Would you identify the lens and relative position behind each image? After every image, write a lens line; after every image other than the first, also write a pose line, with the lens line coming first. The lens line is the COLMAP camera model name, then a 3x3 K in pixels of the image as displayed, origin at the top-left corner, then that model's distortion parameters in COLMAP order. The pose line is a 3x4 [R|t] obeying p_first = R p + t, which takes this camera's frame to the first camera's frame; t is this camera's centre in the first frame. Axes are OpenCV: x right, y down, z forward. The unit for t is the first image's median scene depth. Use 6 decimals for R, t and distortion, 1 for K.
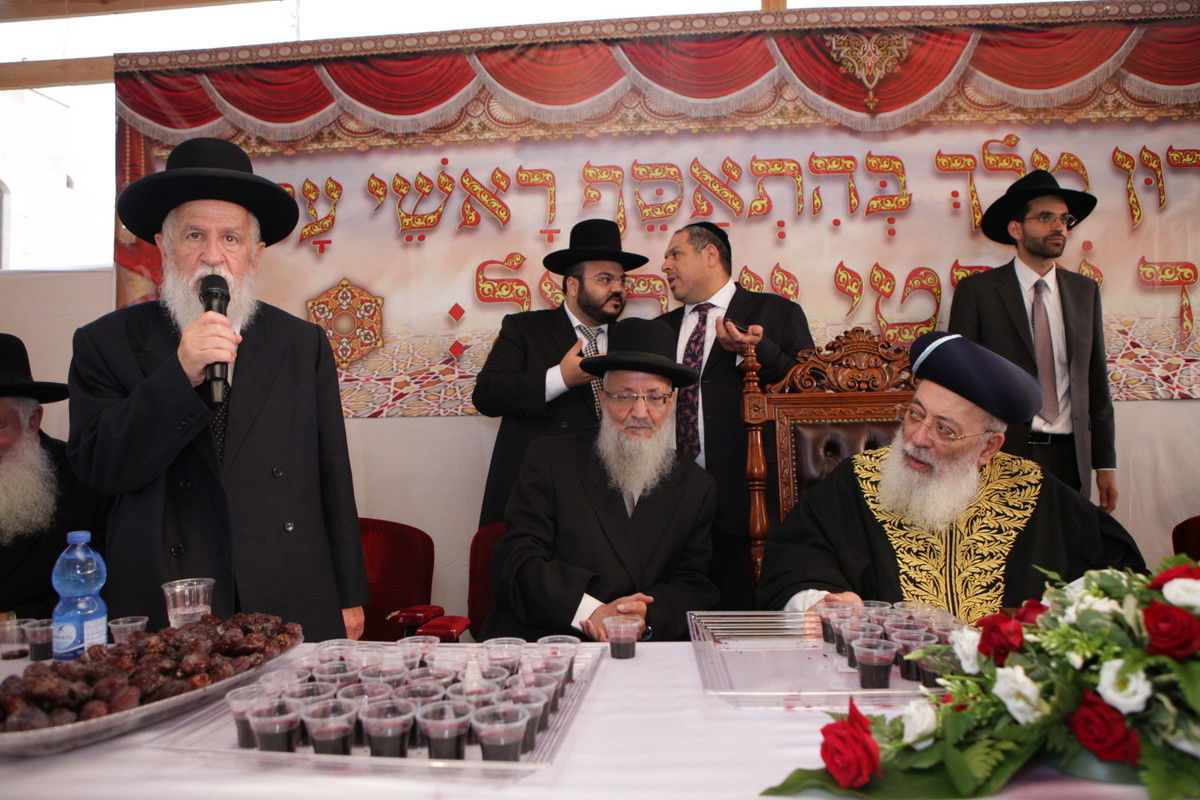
lens RADIAL K [[797.2, 0, 600.0], [0, 797.2, 400.0], [0, 0, 1]] dist [-0.100361, 0.067008]
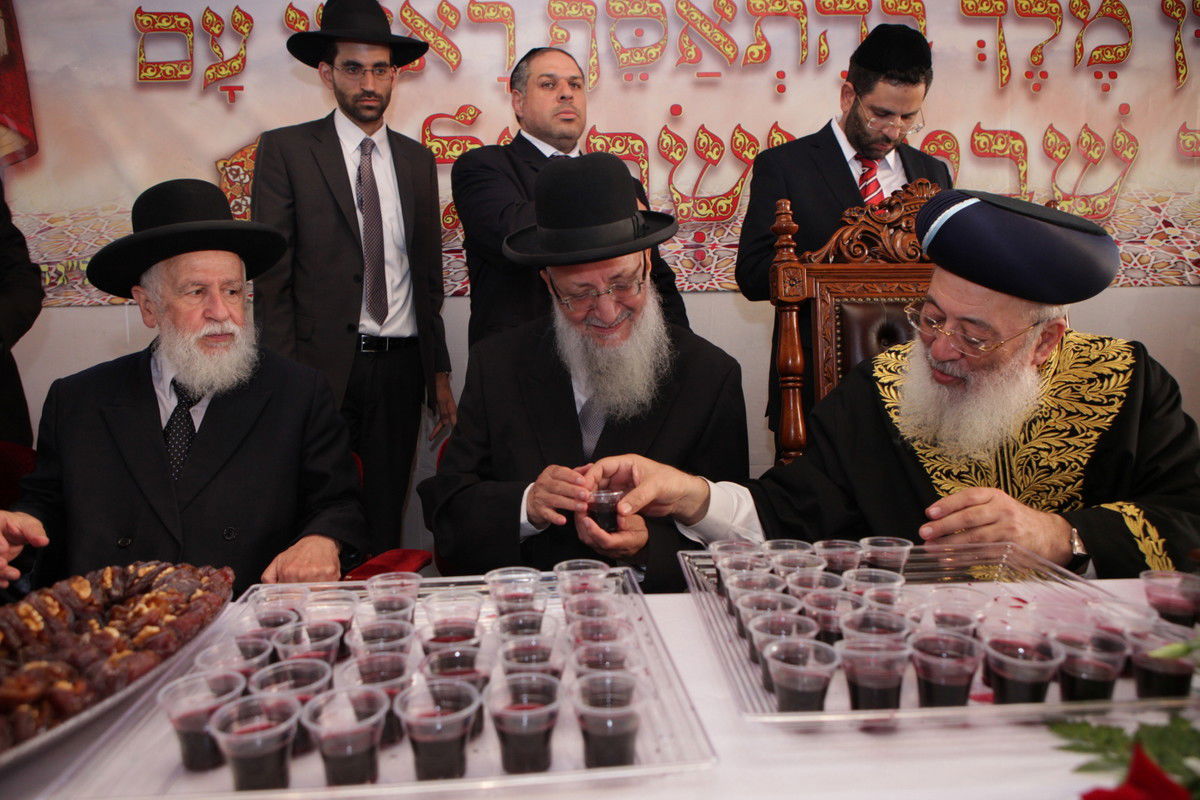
lens RADIAL K [[739.9, 0, 593.4], [0, 739.9, 396.4], [0, 0, 1]] dist [-0.080732, 0.044785]
pose [[0.997616, -0.006319, 0.068721, -0.029769], [-0.003176, 0.990540, 0.137185, 0.014861], [-0.068938, -0.137076, 0.988159, 0.188250]]
